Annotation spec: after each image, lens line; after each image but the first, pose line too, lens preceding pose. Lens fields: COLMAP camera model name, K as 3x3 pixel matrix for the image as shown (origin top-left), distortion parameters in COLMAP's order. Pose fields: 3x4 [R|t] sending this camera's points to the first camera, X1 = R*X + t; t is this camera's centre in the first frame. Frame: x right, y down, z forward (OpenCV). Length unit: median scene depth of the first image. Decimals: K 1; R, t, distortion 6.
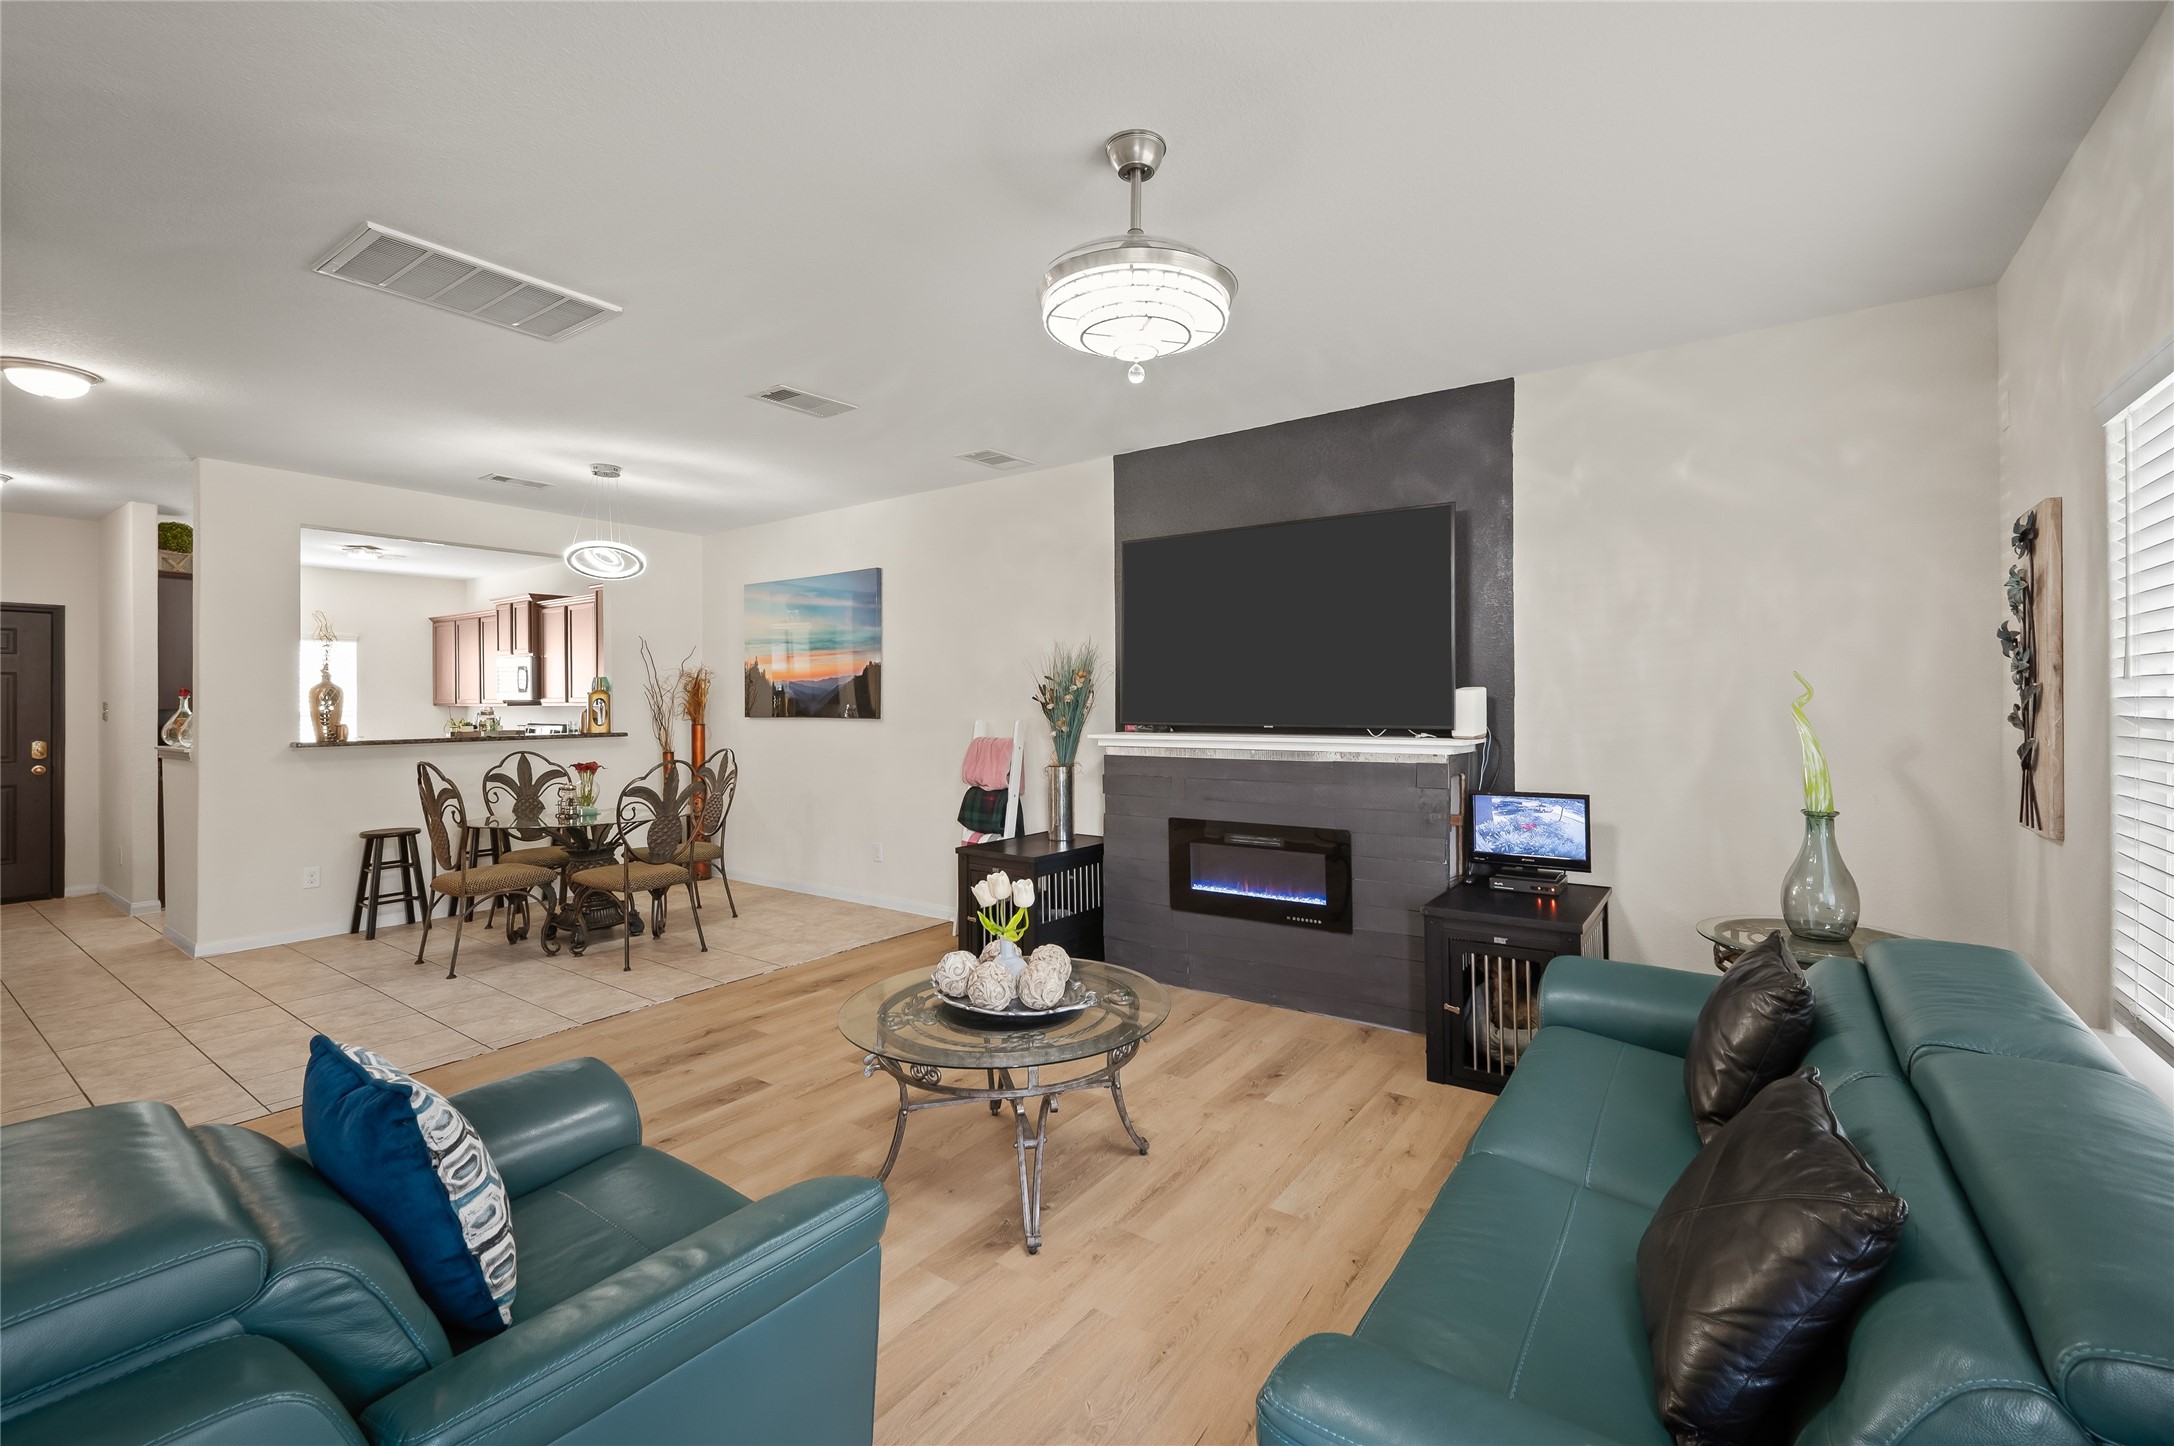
lens RADIAL K [[887.8, 0, 1081.7], [0, 887.8, 703.9], [0, 0, 1]] dist [0.002875, -0.000149]
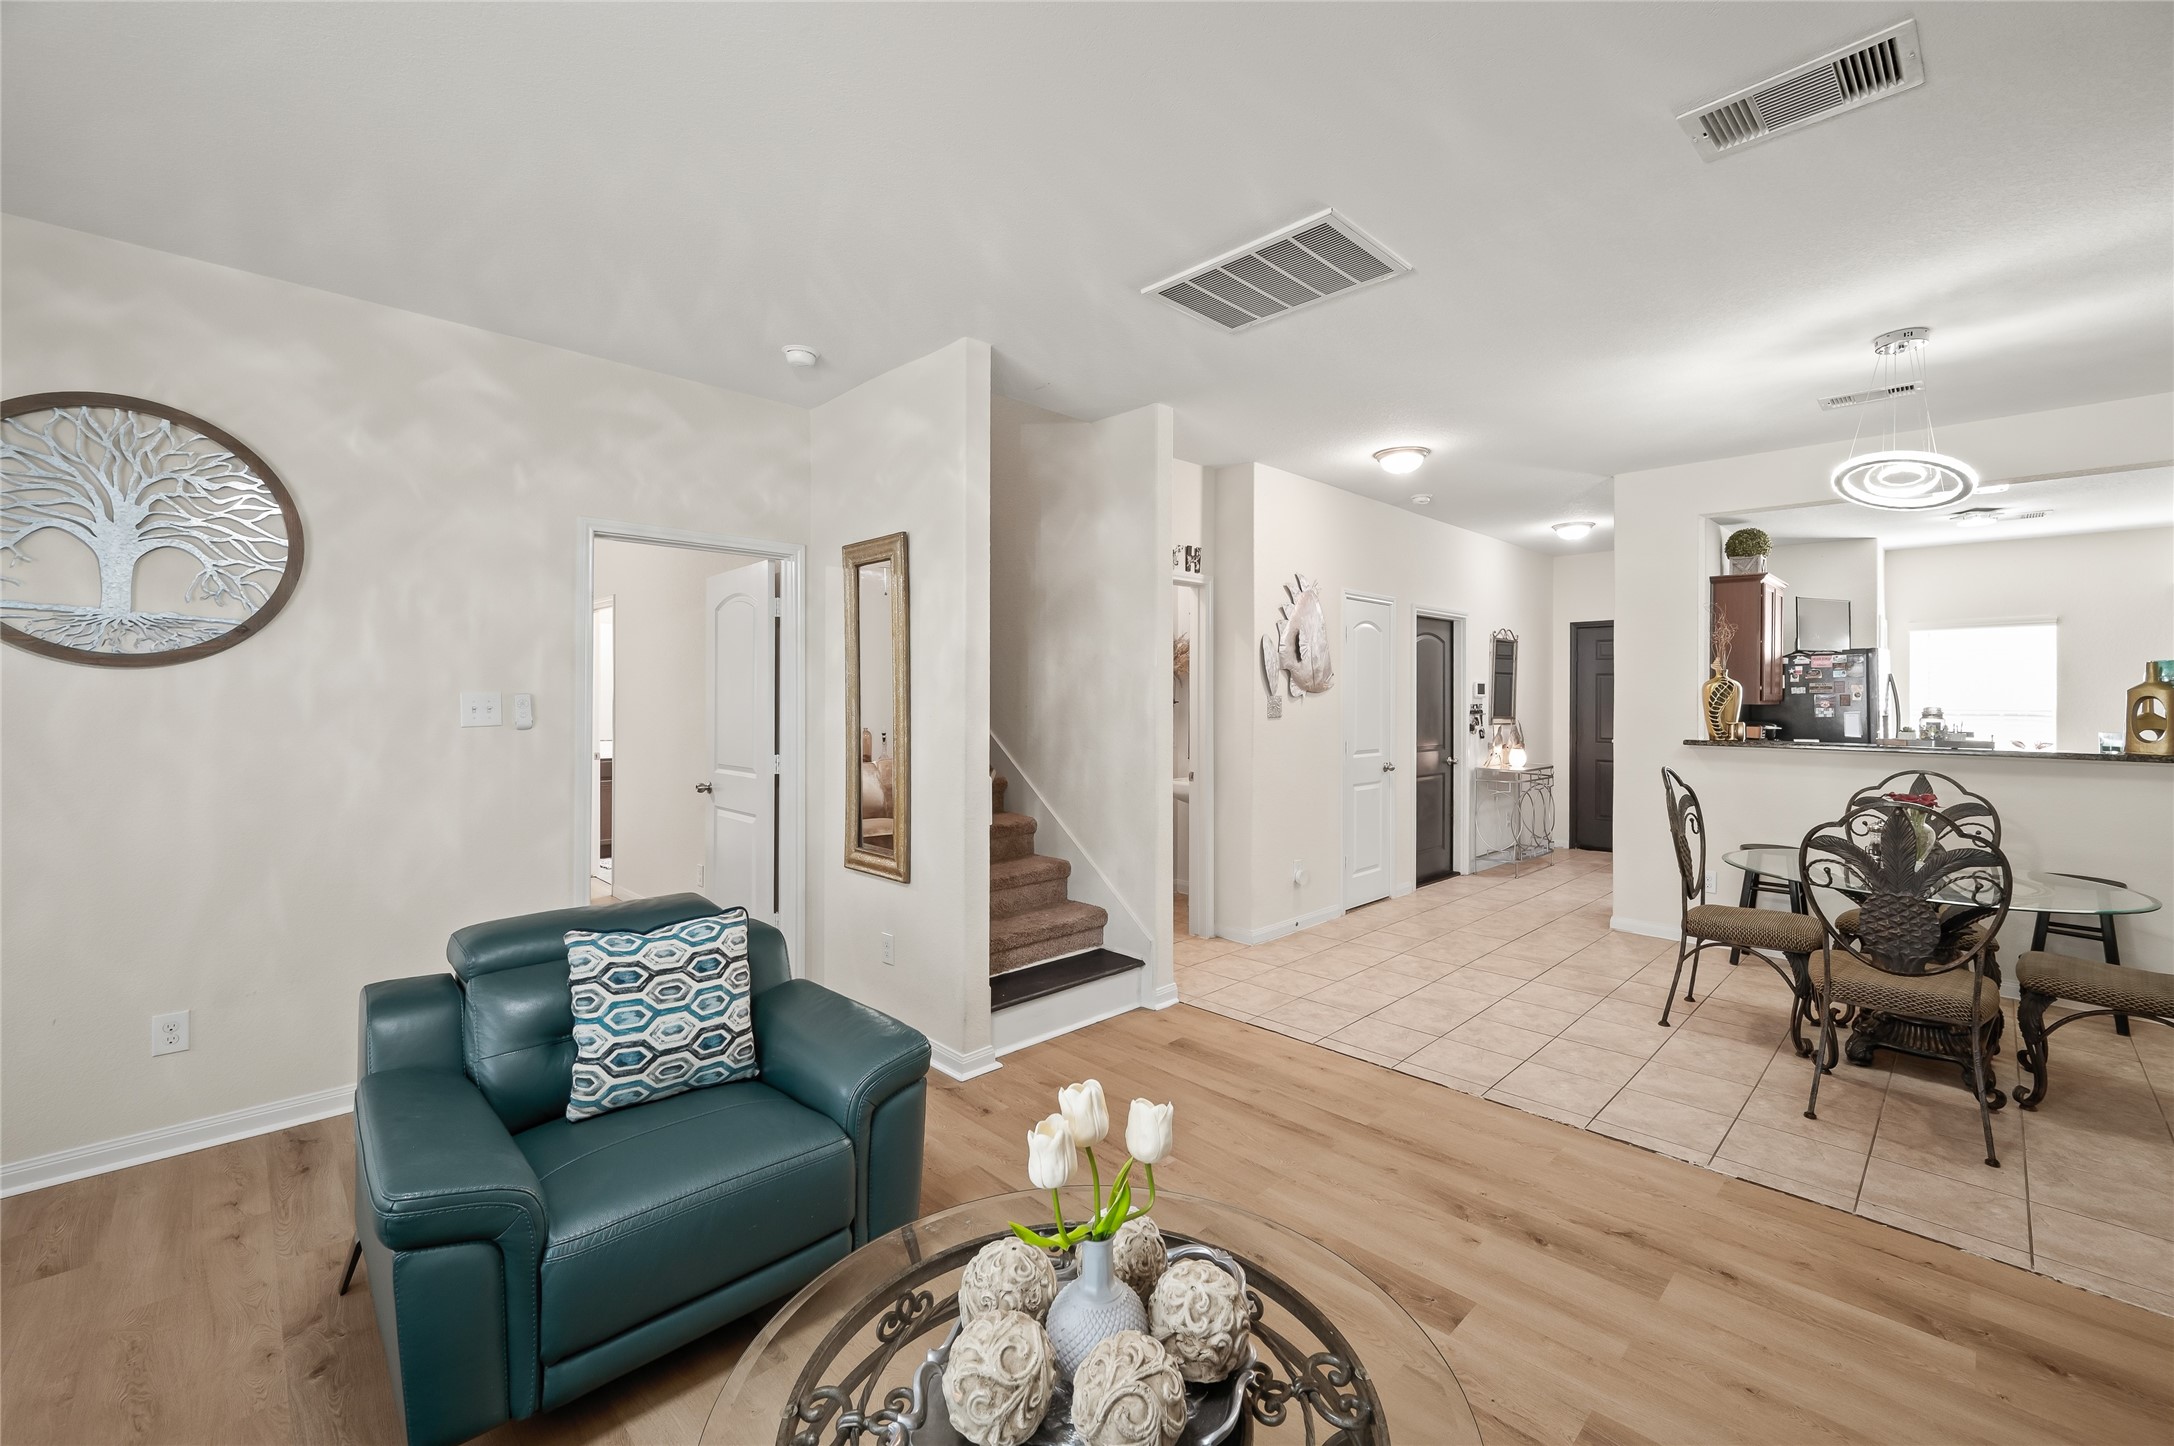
lens RADIAL K [[887.8, 0, 1124.8], [0, 887.8, 695.0], [0, 0, 1]] dist [0.002875, -0.000149]
pose [[-0.133587, 0.001580, -0.991036, 0.214344], [-0.009296, 0.999953, 0.002847, -0.003934], [0.990994, 0.009593, -0.133566, 0.655423]]
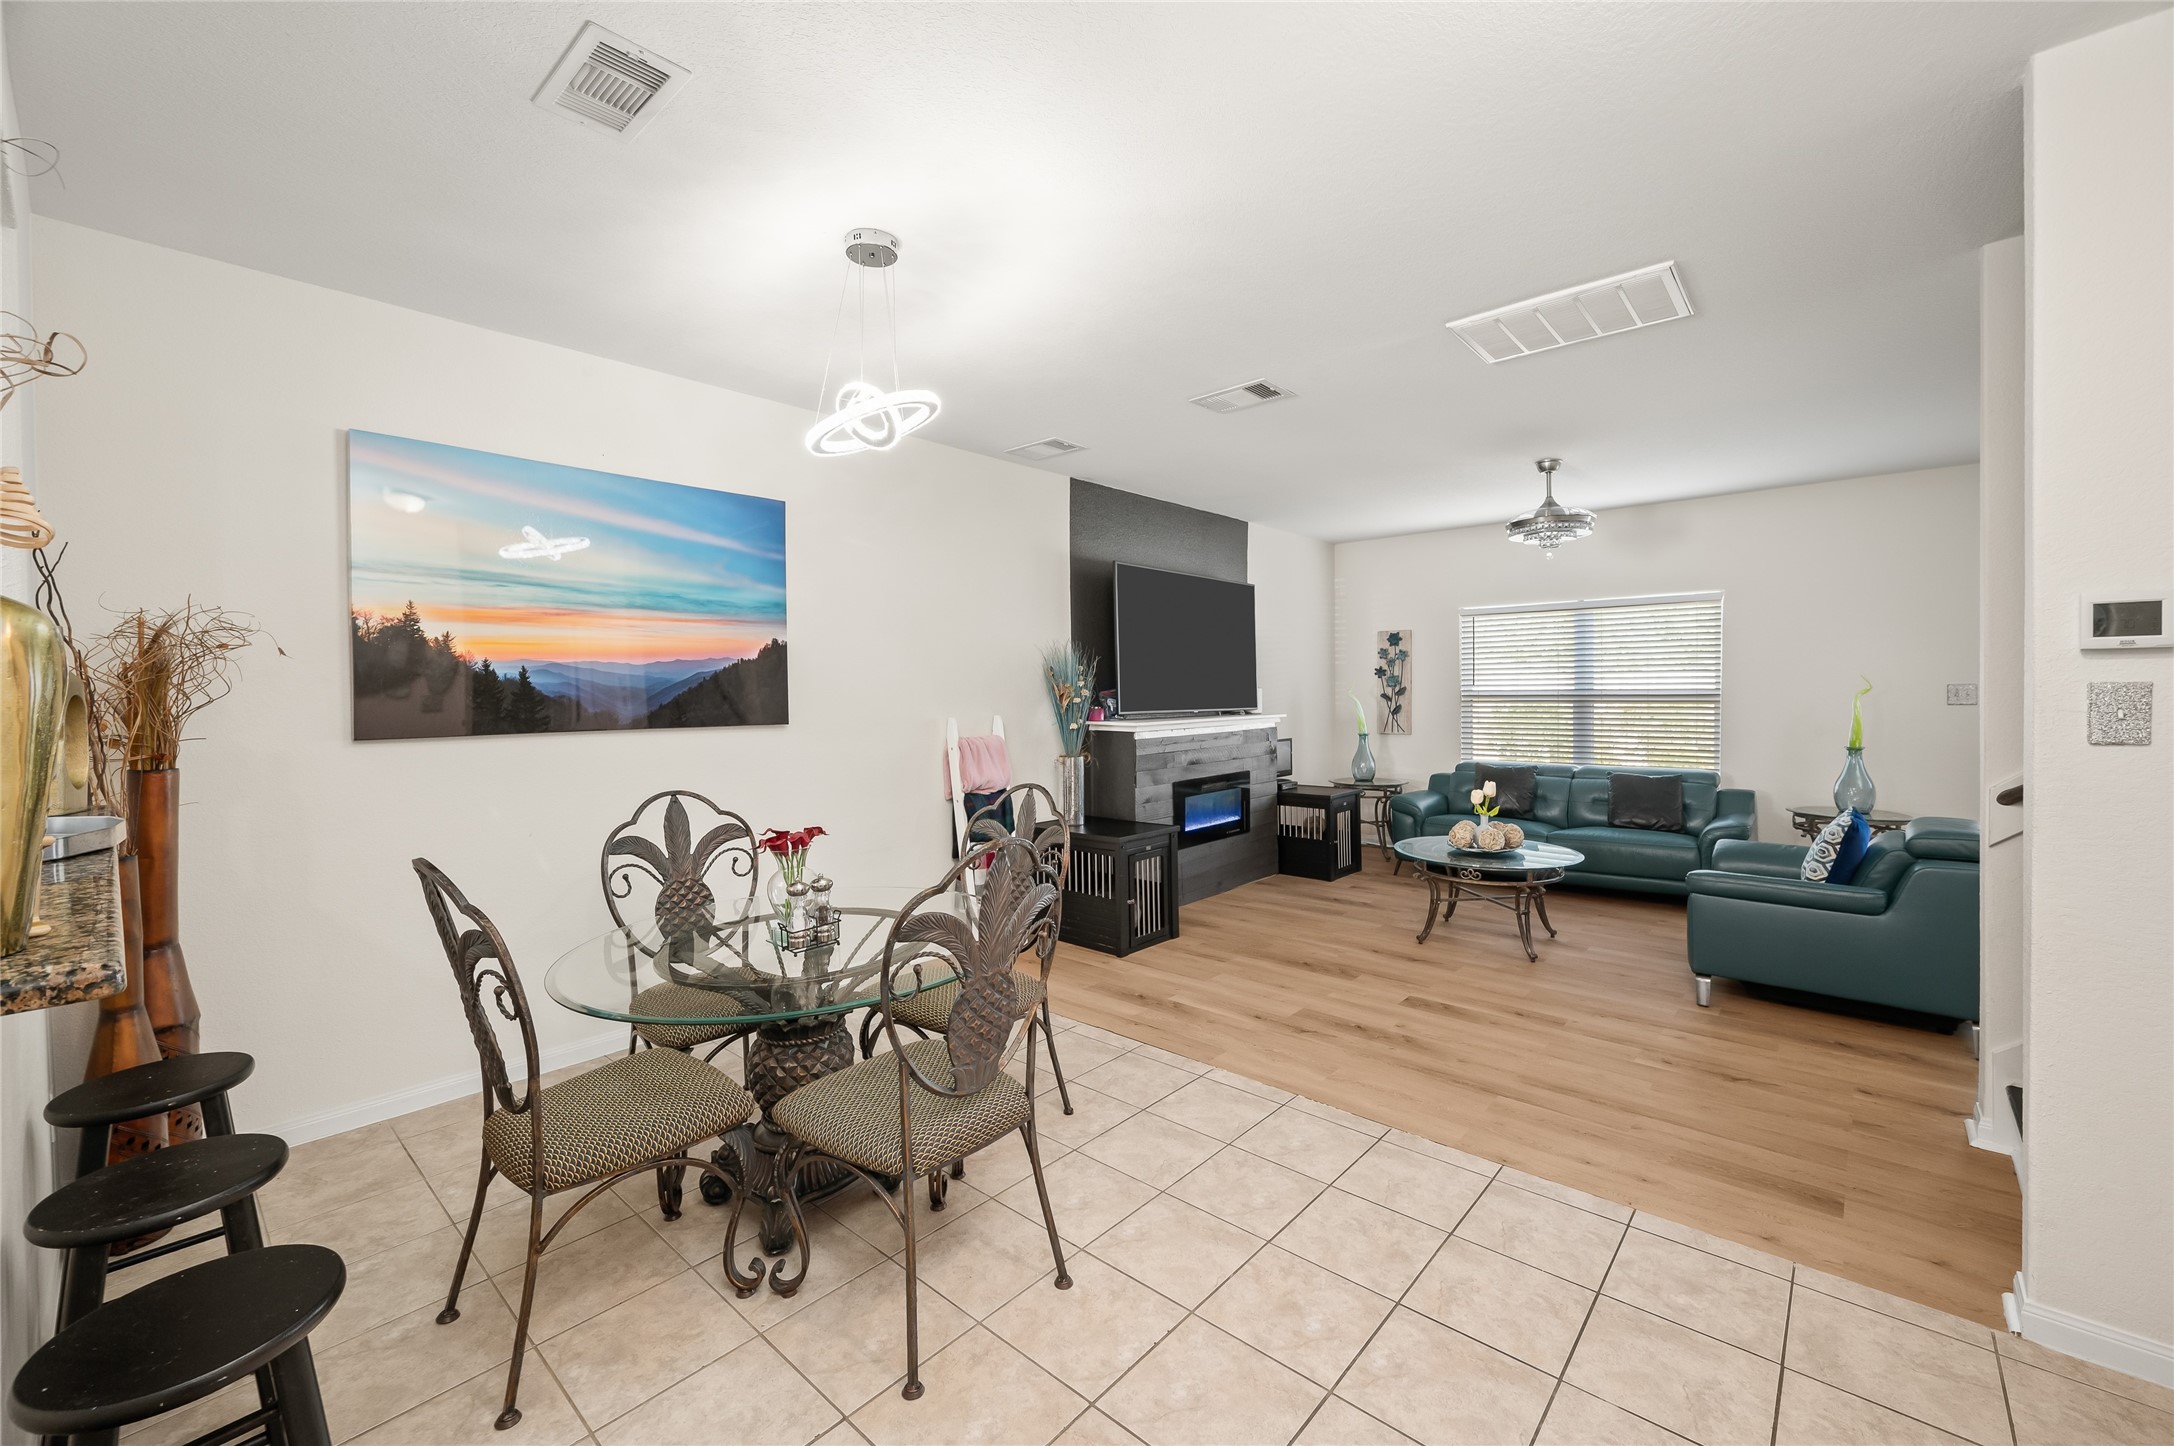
lens RADIAL K [[887.8, 0, 1075.5], [0, 887.8, 714.6], [0, 0, 1]] dist [0.002875, -0.000149]
pose [[0.107912, -0.023353, 0.993886, -1.268119], [0.010669, 0.999694, 0.022331, -0.006010], [-0.994103, 0.008194, 0.108128, 1.021718]]
